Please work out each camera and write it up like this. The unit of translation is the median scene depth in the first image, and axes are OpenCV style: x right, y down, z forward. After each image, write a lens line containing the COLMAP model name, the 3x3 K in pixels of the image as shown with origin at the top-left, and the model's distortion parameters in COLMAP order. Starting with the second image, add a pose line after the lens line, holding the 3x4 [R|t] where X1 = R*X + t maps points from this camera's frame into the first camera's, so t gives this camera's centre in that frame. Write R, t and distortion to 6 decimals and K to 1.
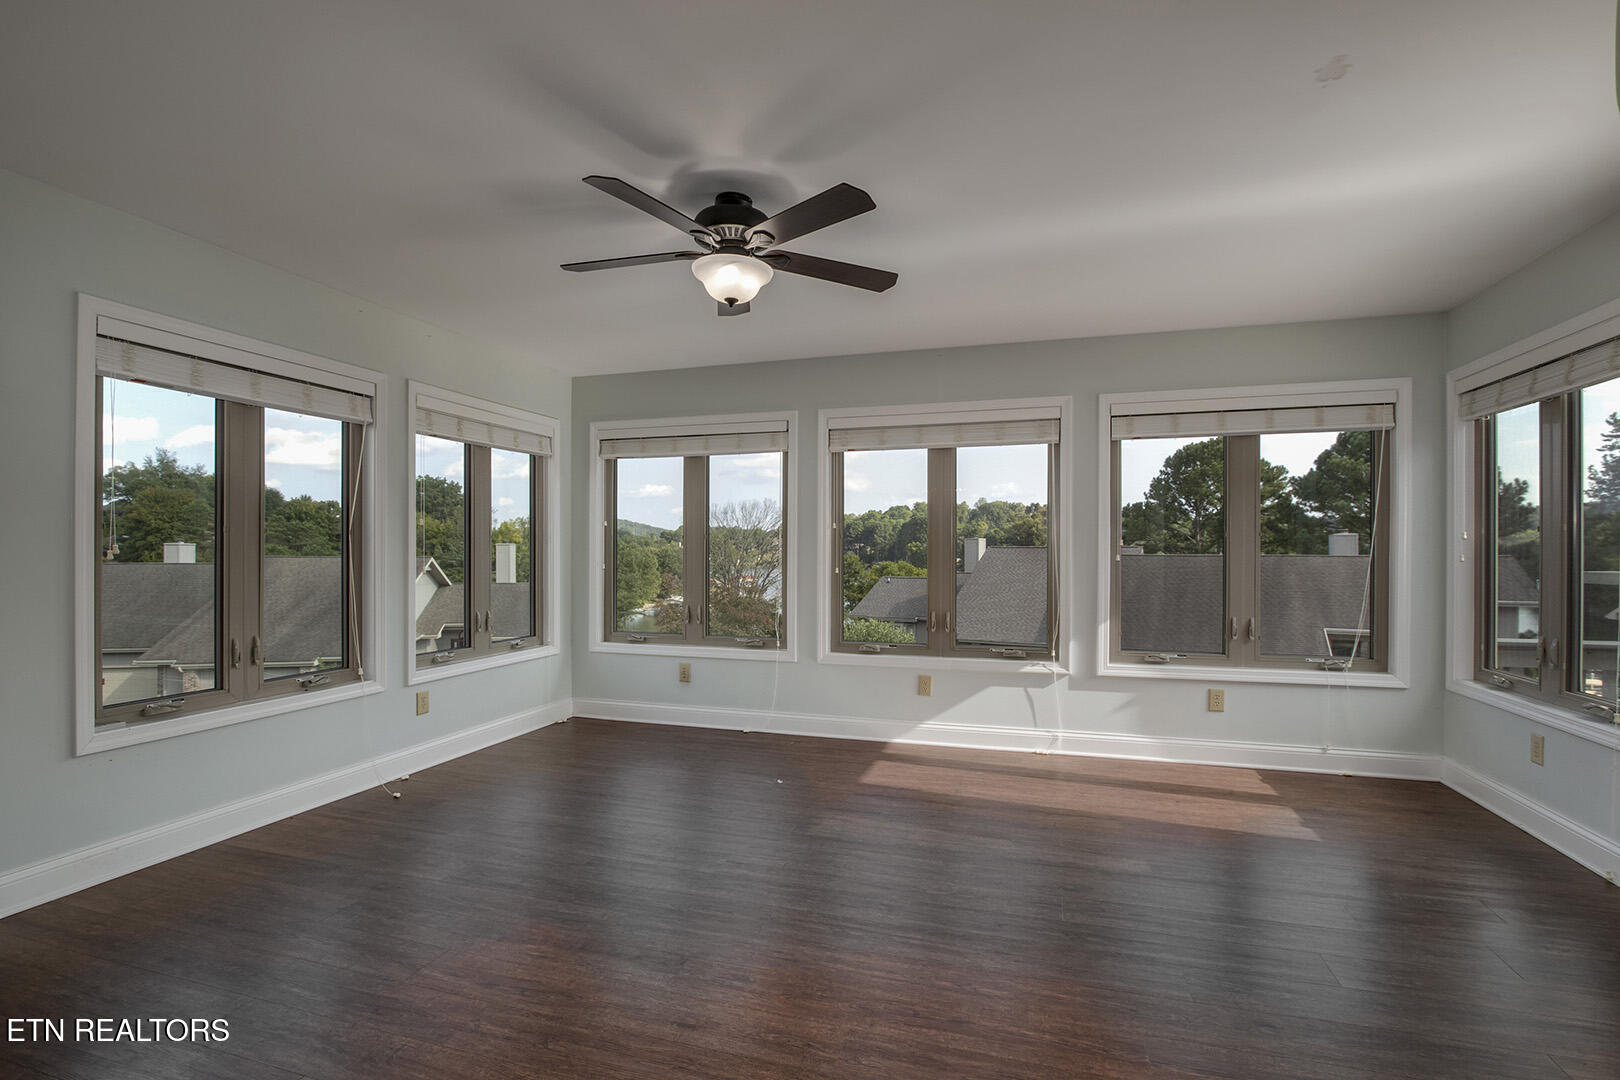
lens RADIAL K [[741.8, 0, 808.4], [0, 741.8, 542.3], [0, 0, 1]] dist [-0.001619, 0.000183]
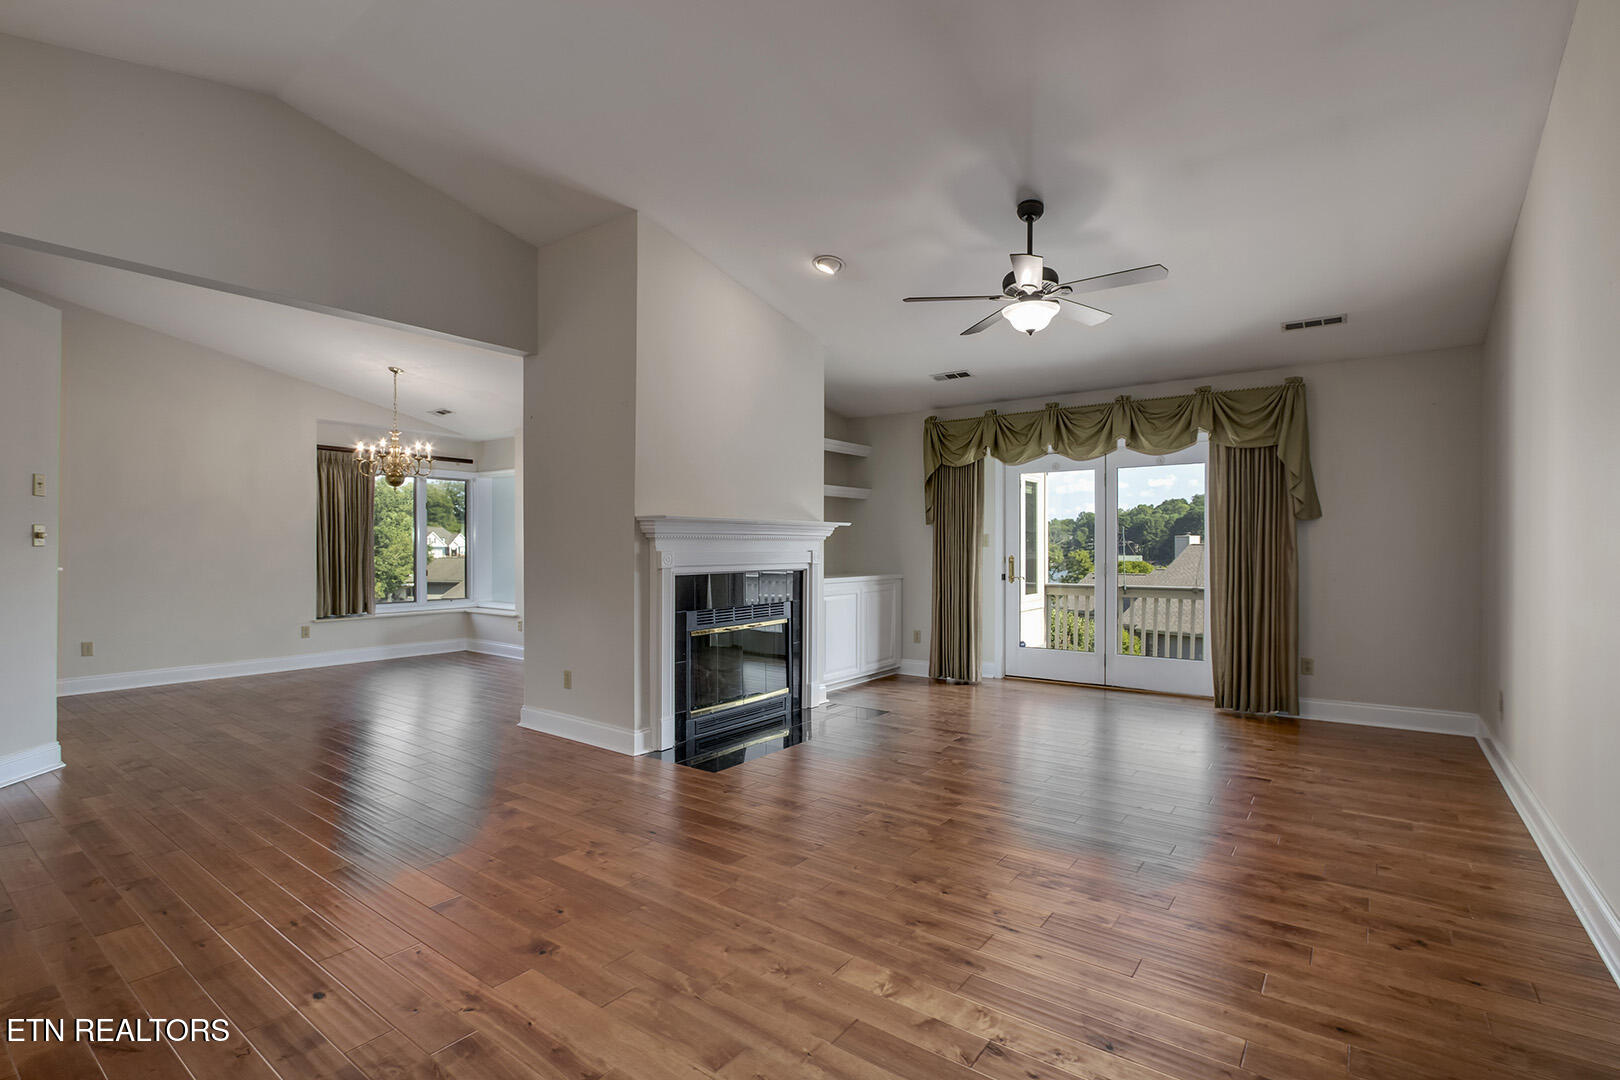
lens RADIAL K [[760.2, 0, 816.7], [0, 760.2, 552.0], [0, 0, 1]] dist [-0.026894, 0.006039]
pose [[0.944462, 0.001353, -0.328619, 0.760765], [0.003848, 0.999877, 0.015177, -0.008832], [0.328599, -0.015599, 0.944341, -1.189350]]
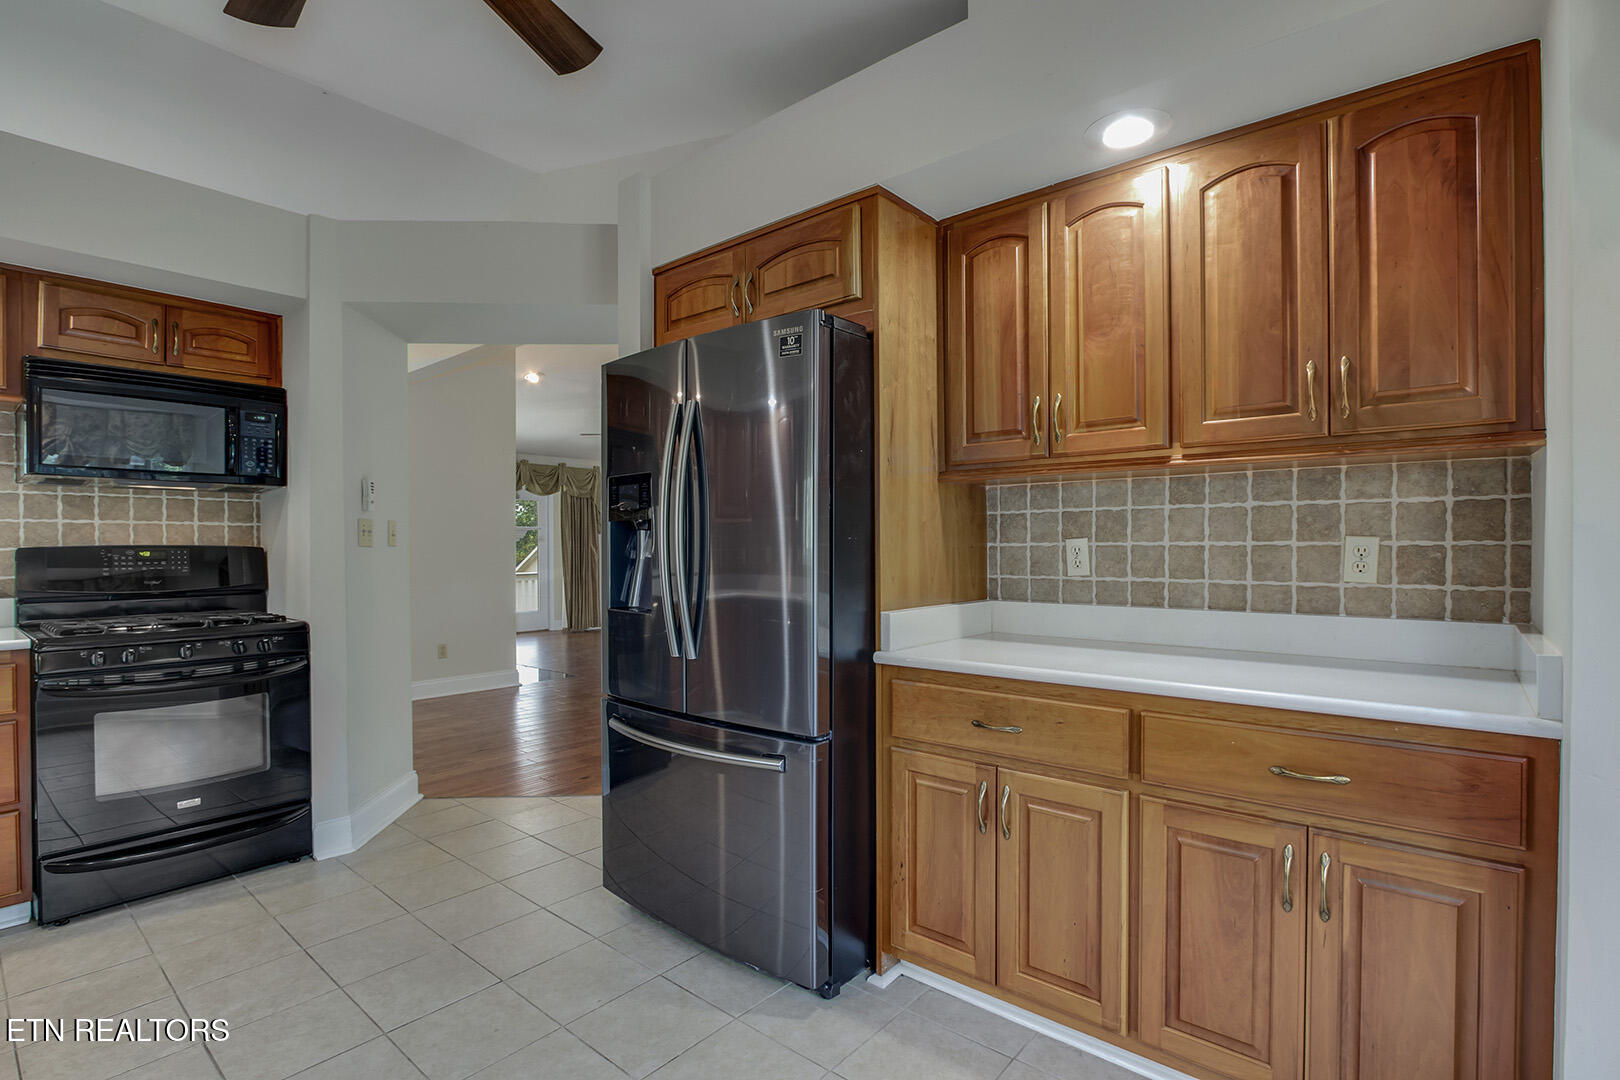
lens RADIAL K [[761.8, 0, 814.9], [0, 761.8, 551.7], [0, 0, 1]] dist [-0.018234, 0.000332]
pose [[0.382971, -0.010041, 0.923706, -0.719909], [-0.005383, 0.999900, 0.013101, -0.016037], [-0.923745, -0.009990, 0.382878, -1.407962]]
